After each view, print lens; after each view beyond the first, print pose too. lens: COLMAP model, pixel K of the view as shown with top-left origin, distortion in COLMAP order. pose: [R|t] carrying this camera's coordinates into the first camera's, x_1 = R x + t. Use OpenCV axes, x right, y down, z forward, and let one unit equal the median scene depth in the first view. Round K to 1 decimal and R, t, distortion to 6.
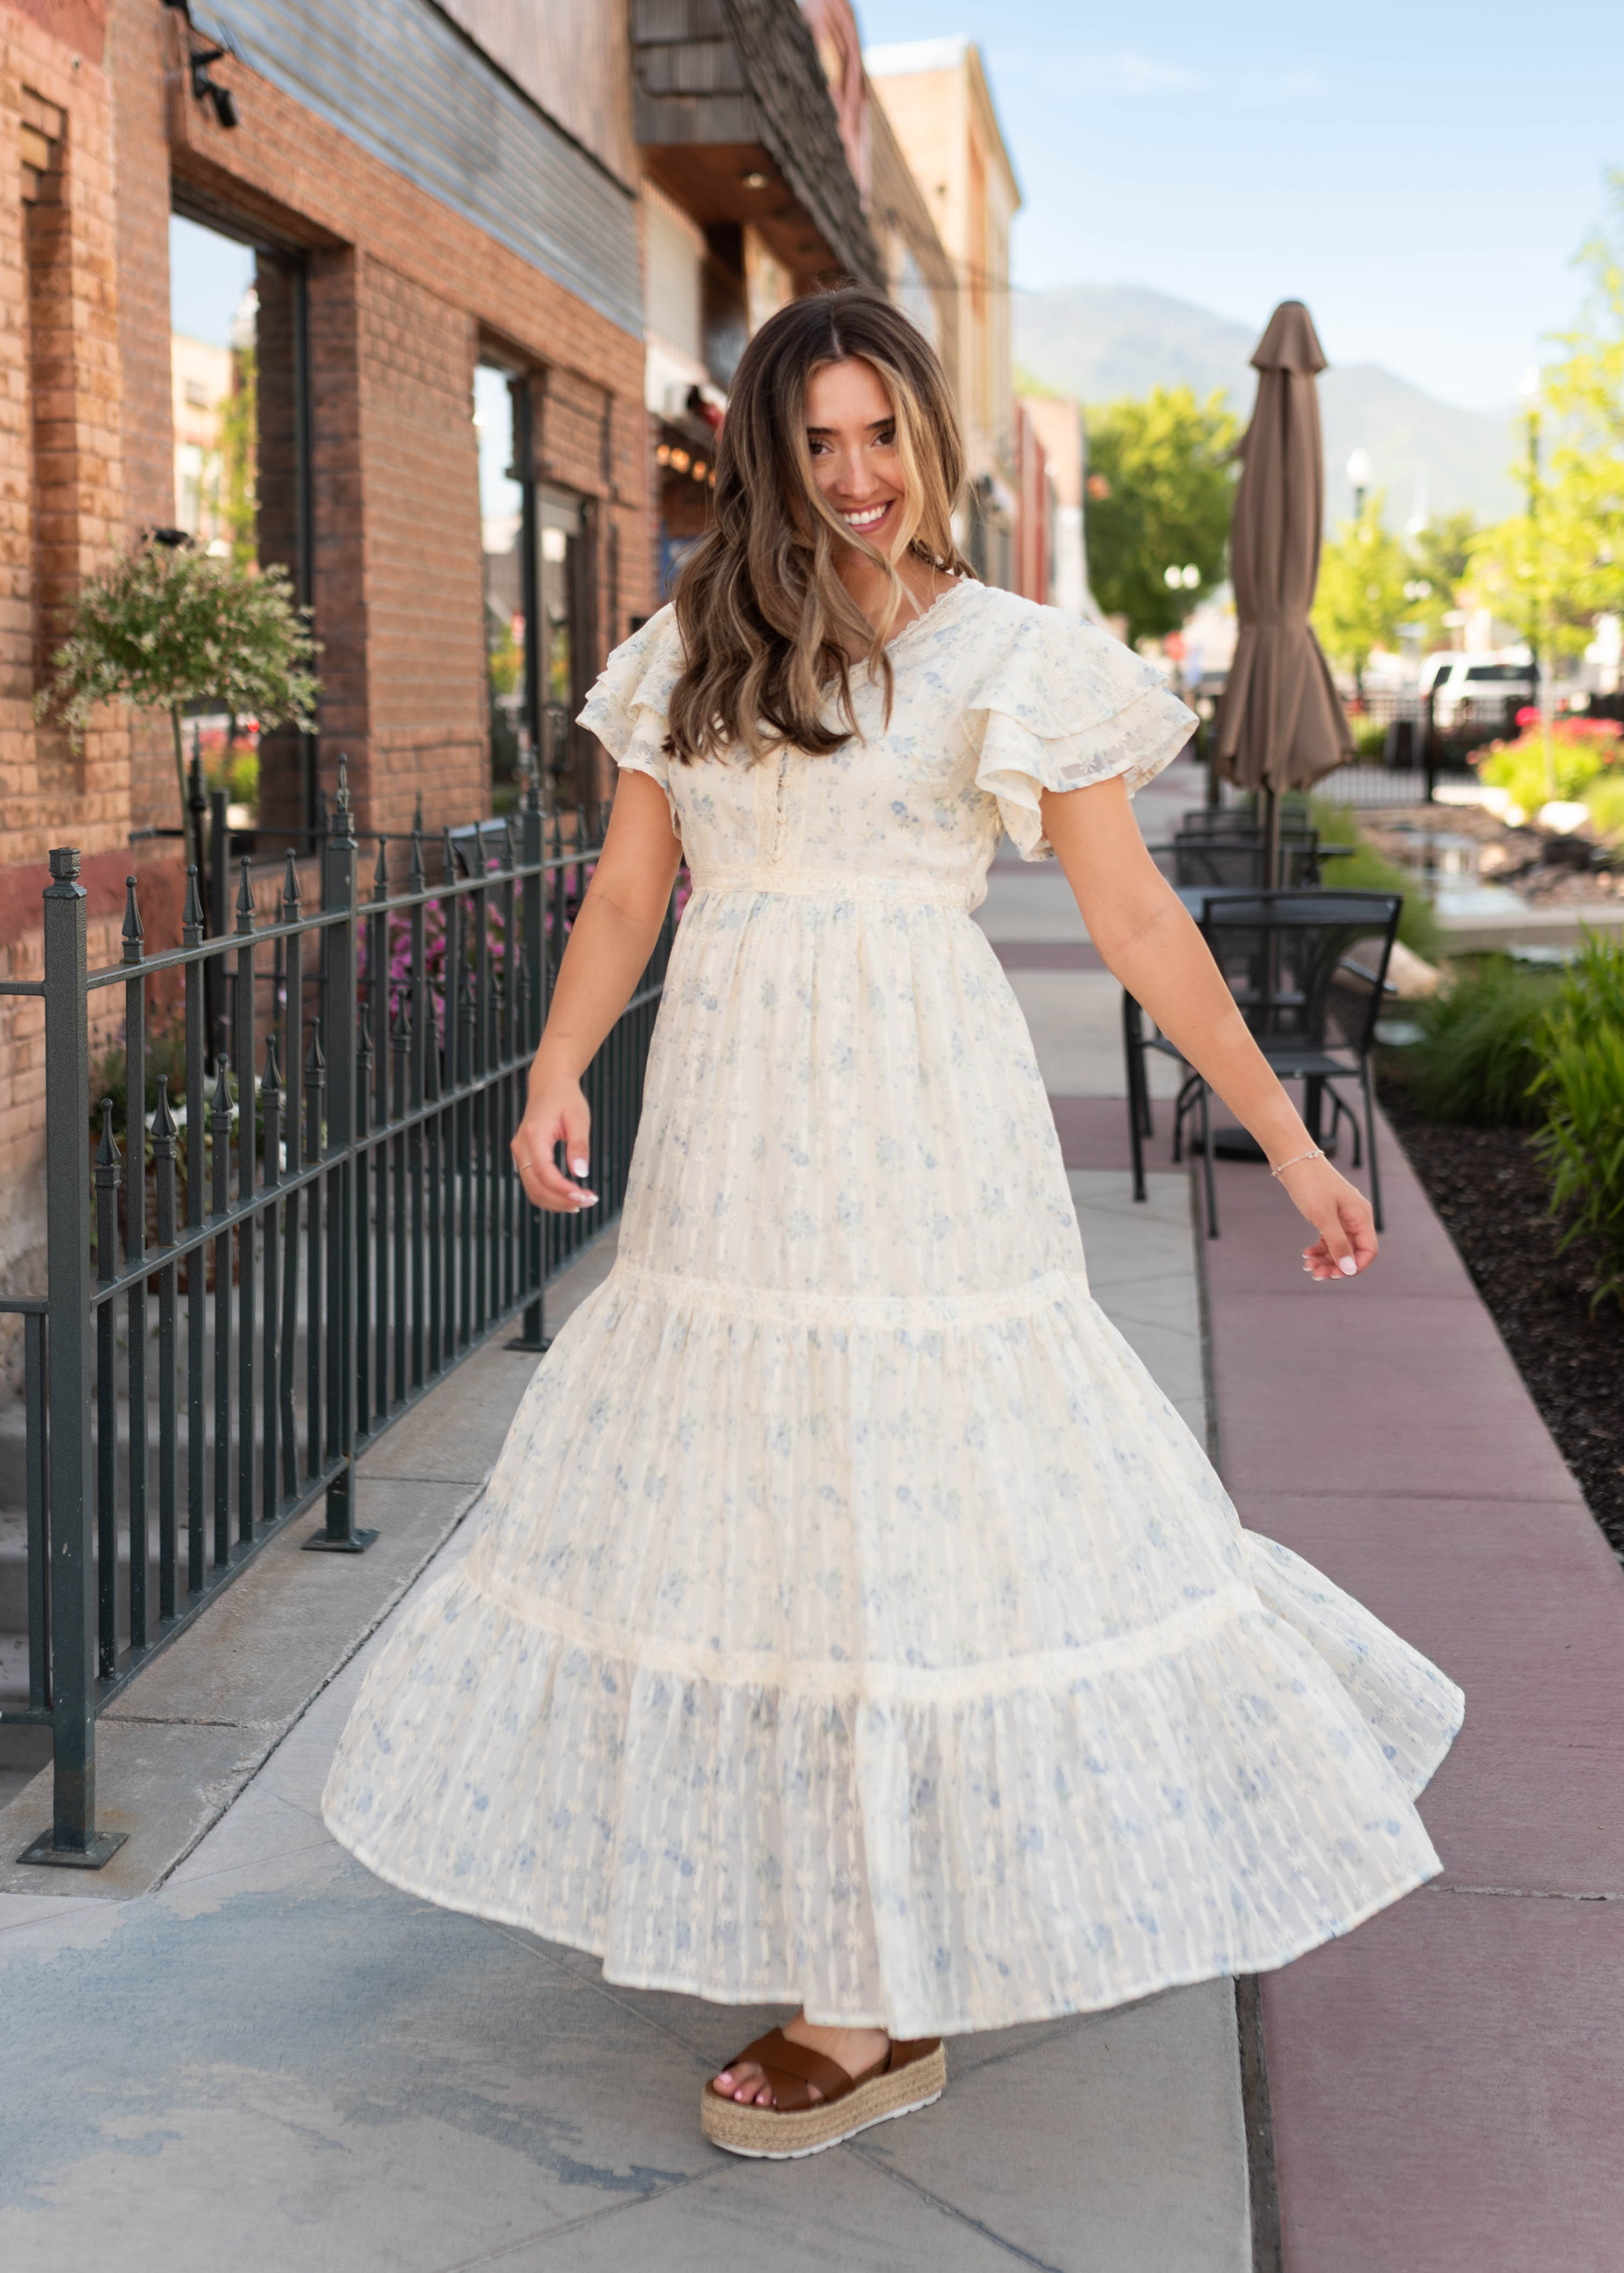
lens RADIAL K [[3371.4, 0, 842.8], [0, 3371.4, 976.0], [0, 0, 1]] dist [-0.010102, 0.034501]
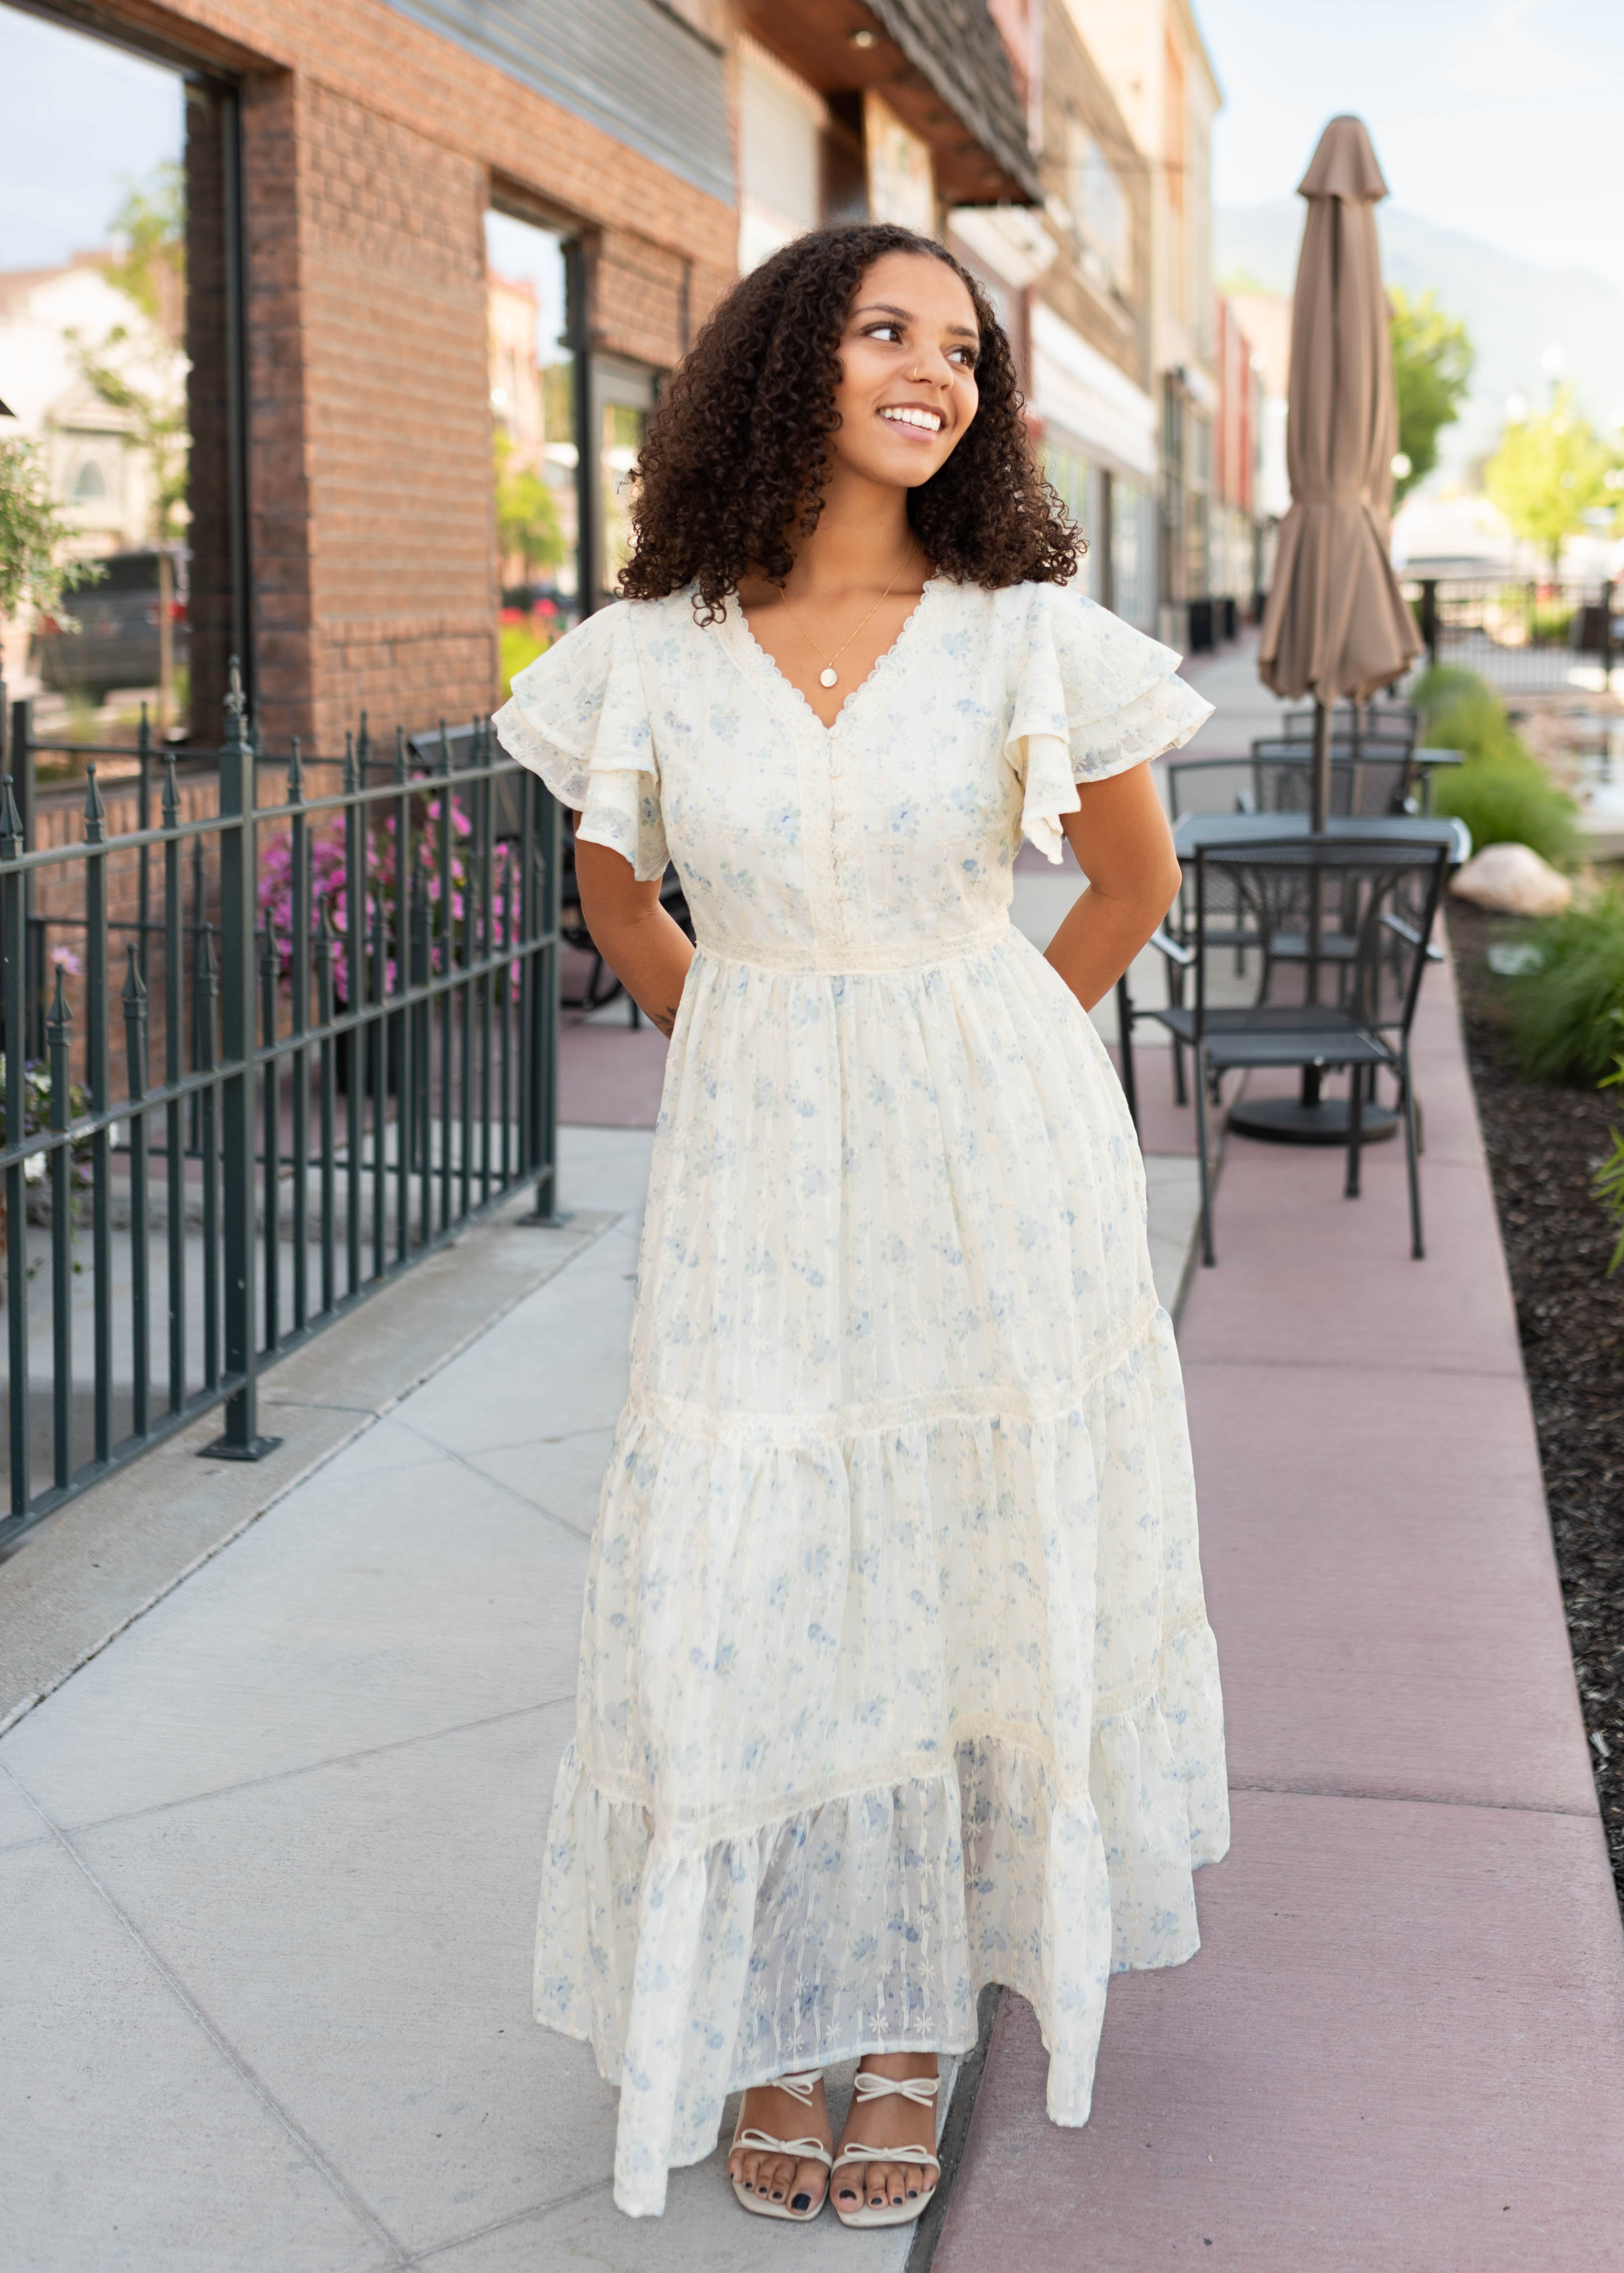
lens RADIAL K [[2599.6, 0, 1102.4], [0, 2599.6, 778.4], [0, 0, 1]] dist [-0.004208, 0.011051]
pose [[0.998244, 0.001648, -0.059218, 0.105267], [-0.002048, 0.999975, -0.006695, -0.028199], [0.059205, 0.006805, 0.998223, 0.338560]]
